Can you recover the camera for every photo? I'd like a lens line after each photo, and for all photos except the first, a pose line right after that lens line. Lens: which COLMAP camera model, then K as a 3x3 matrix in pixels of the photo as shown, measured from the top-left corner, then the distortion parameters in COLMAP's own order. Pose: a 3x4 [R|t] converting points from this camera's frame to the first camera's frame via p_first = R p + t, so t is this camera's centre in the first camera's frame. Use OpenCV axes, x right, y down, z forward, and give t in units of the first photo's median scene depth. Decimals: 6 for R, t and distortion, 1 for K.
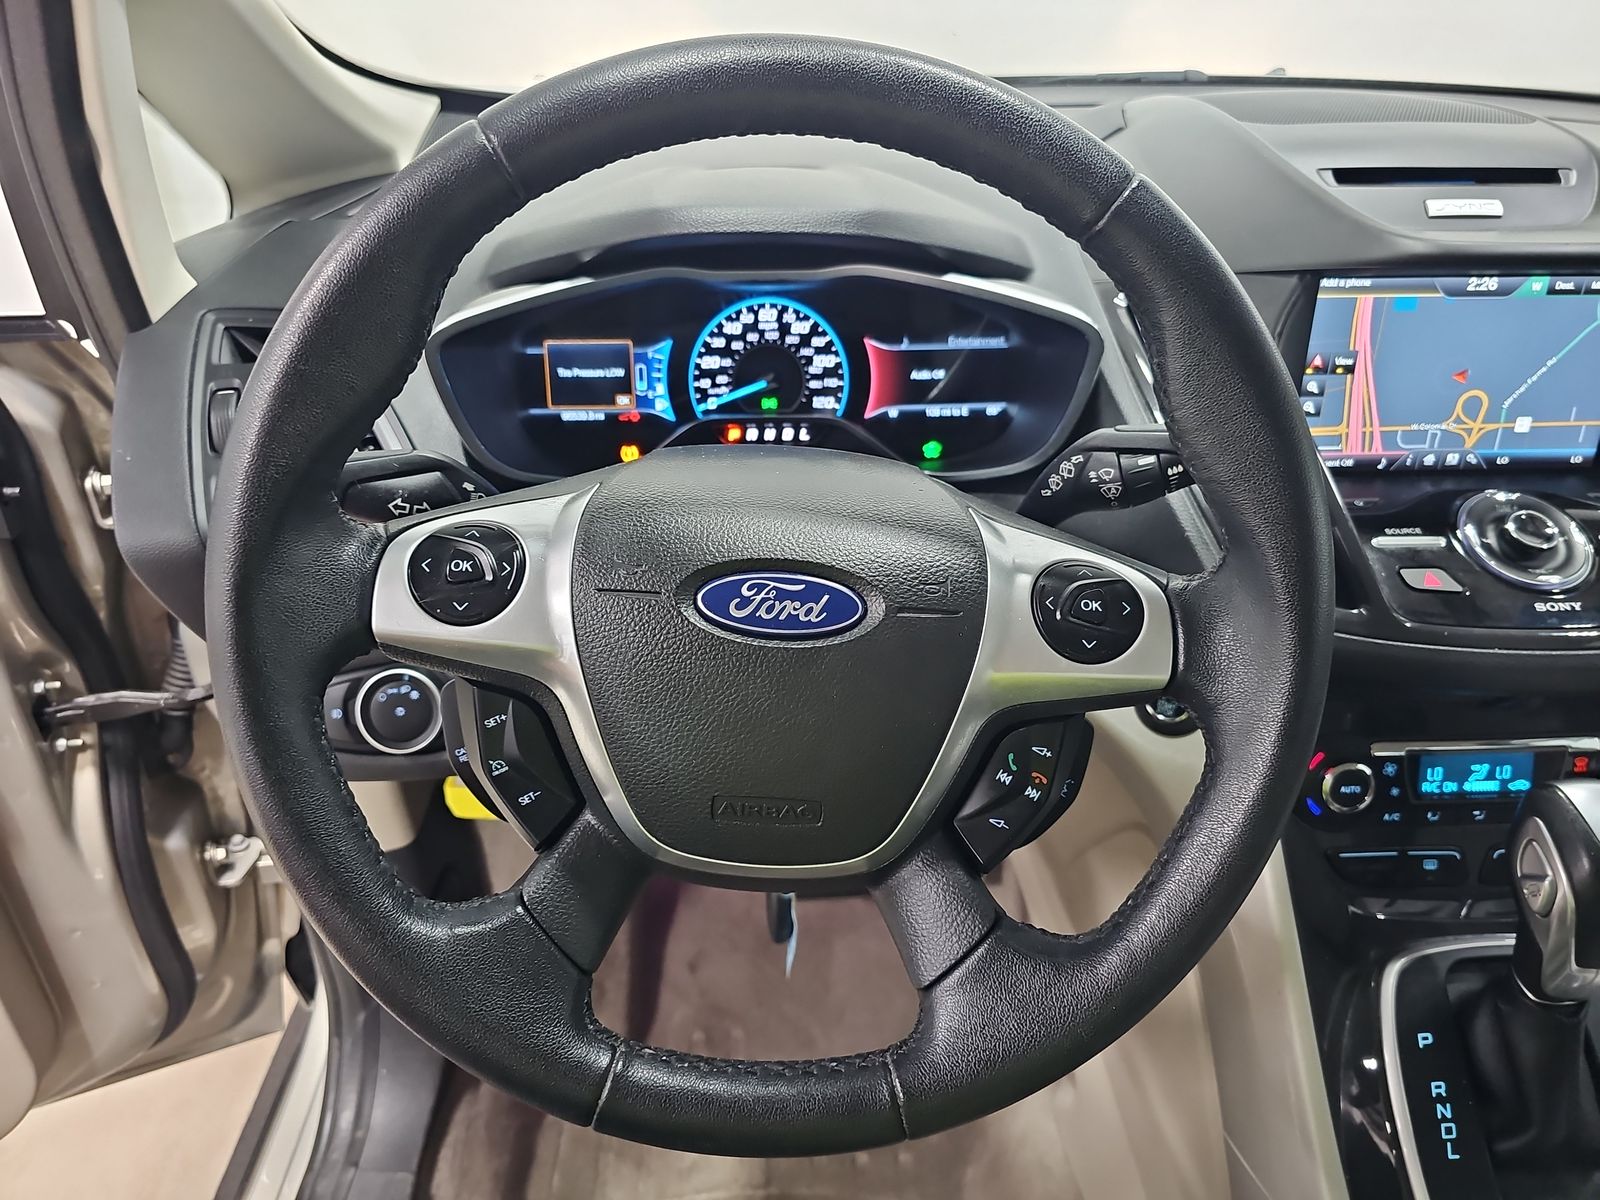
lens RADIAL K [[1042.7, 0, 788.9], [0, 1042.7, 605.7], [0, 0, 1]] dist [0.030563, -0.043268]
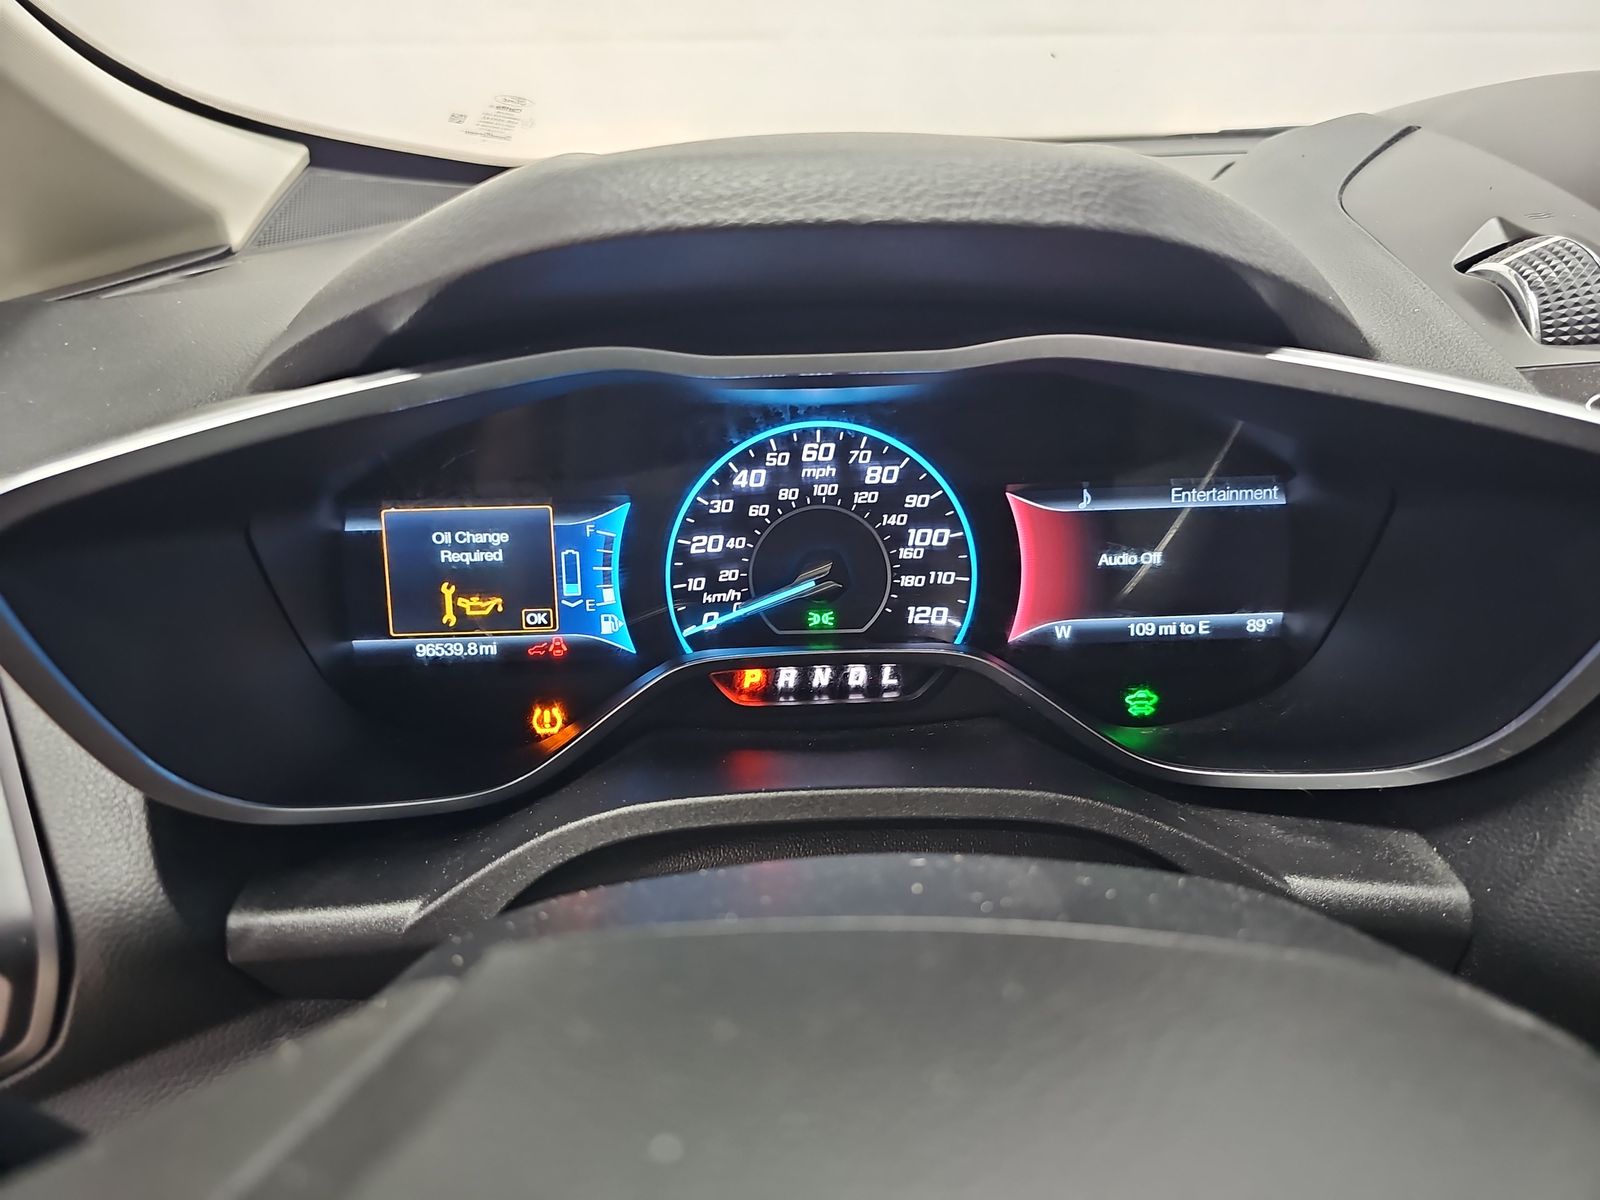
lens RADIAL K [[1042.7, 0, 760.6], [0, 1042.7, 583.6], [0, 0, 1]] dist [0.030563, -0.043268]
pose [[0.999579, -0.013842, -0.025503, -0.035973], [0.010146, 0.990133, -0.139764, -0.142834], [0.027186, 0.139446, 0.989856, 0.501607]]
